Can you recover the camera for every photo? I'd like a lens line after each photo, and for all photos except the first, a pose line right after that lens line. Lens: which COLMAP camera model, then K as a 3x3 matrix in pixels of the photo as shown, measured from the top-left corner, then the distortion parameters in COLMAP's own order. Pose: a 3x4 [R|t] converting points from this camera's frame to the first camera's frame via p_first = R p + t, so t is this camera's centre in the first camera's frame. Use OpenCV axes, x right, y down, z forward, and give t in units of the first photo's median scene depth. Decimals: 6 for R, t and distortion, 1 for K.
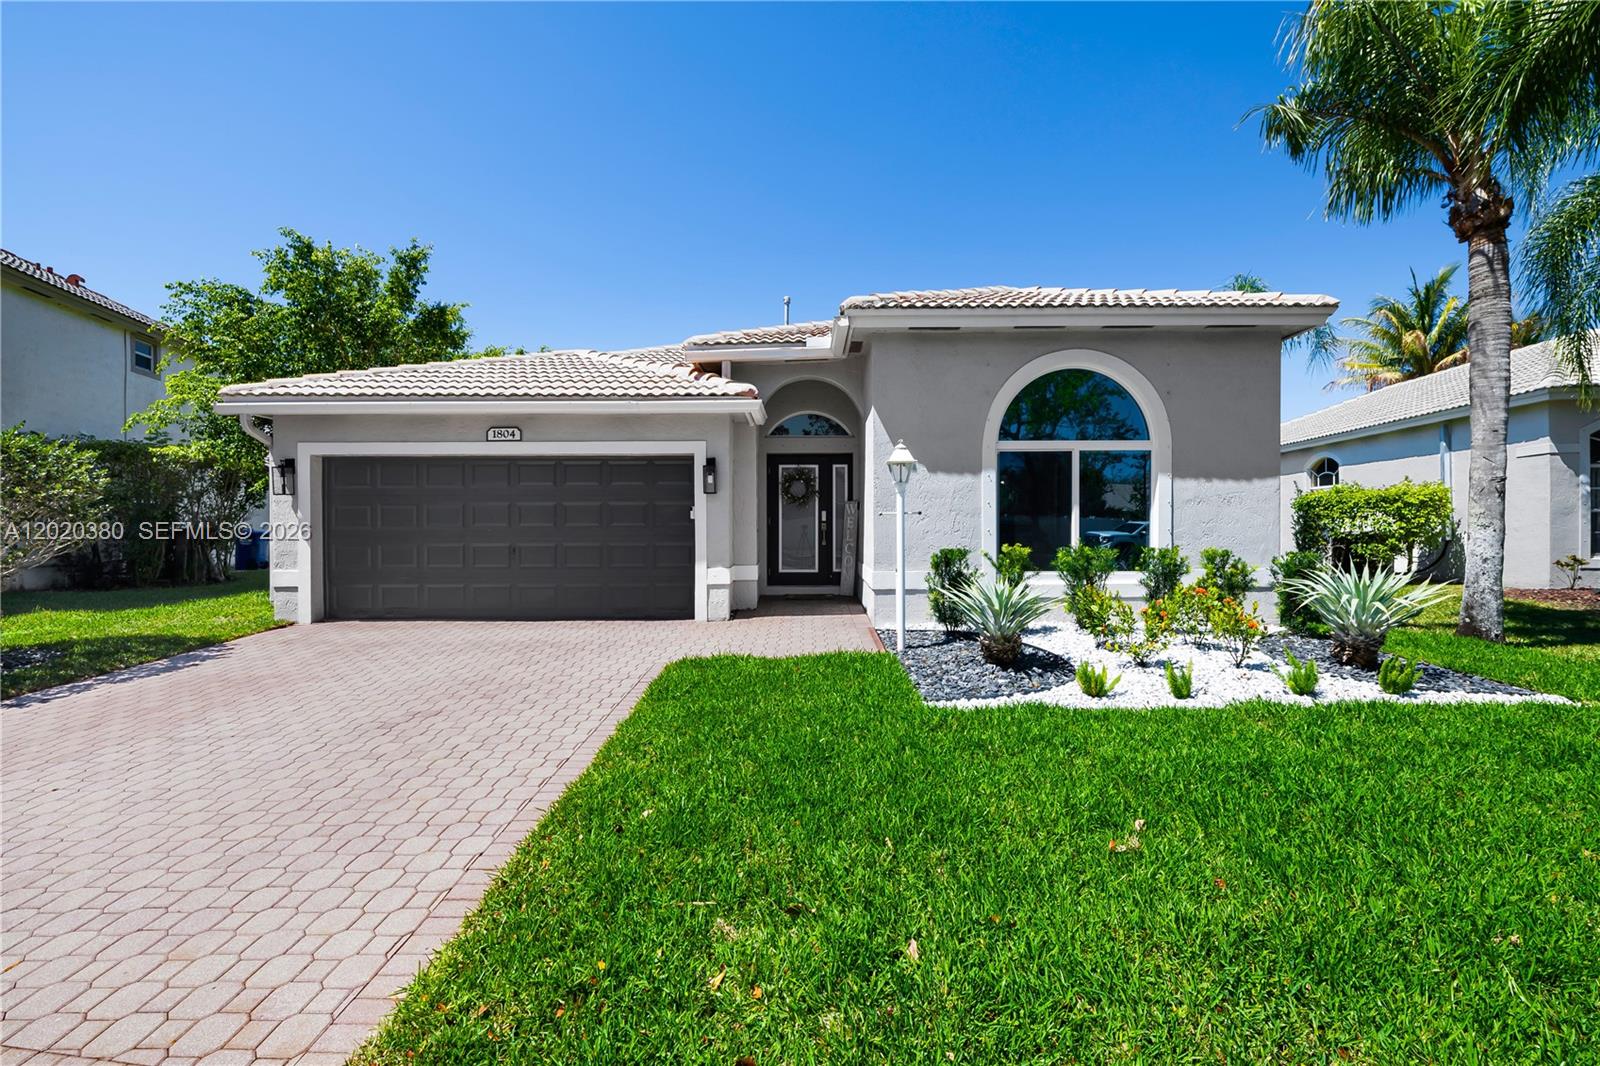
lens RADIAL K [[641.7, 0, 801.9], [0, 641.7, 531.7], [0, 0, 1]] dist [-0.001489, -0.001183]
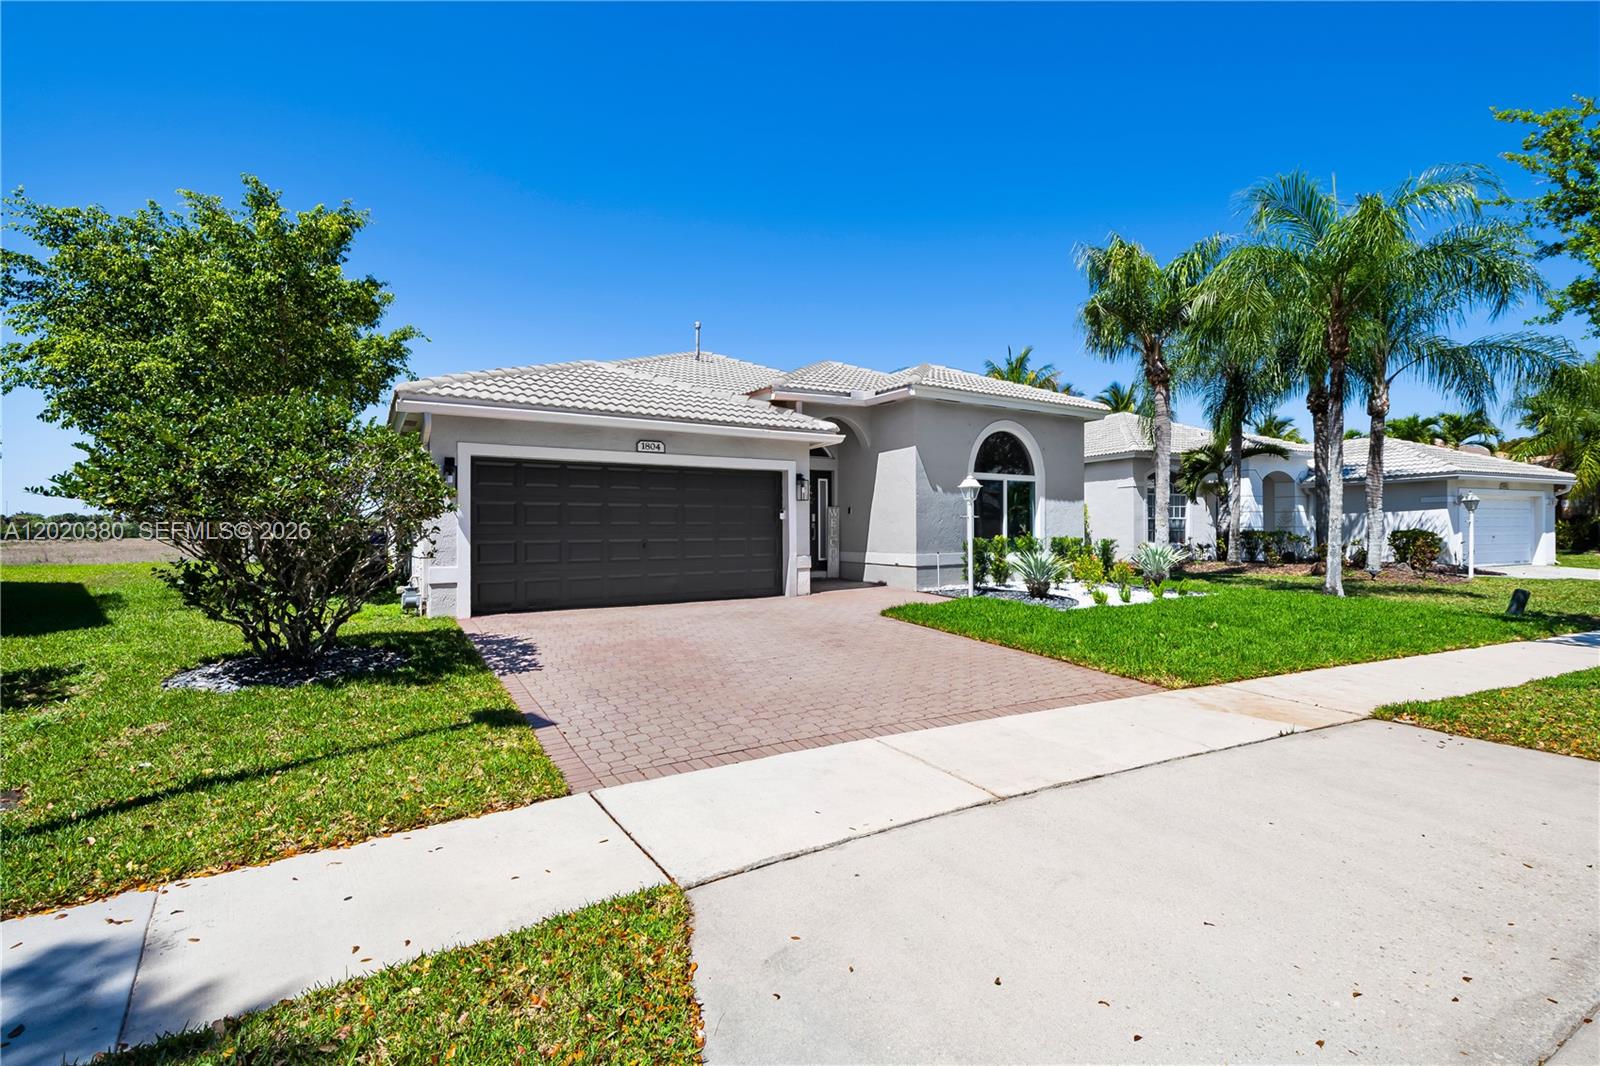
lens RADIAL K [[728.2, 0, 795.5], [0, 728.2, 534.1], [0, 0, 1]] dist [0.000009, 0.000001]
pose [[0.840731, -0.003768, 0.541440, -0.964334], [0.006879, 0.999969, -0.003722, 0.016366], [-0.541409, 0.006854, 0.840731, -0.272433]]
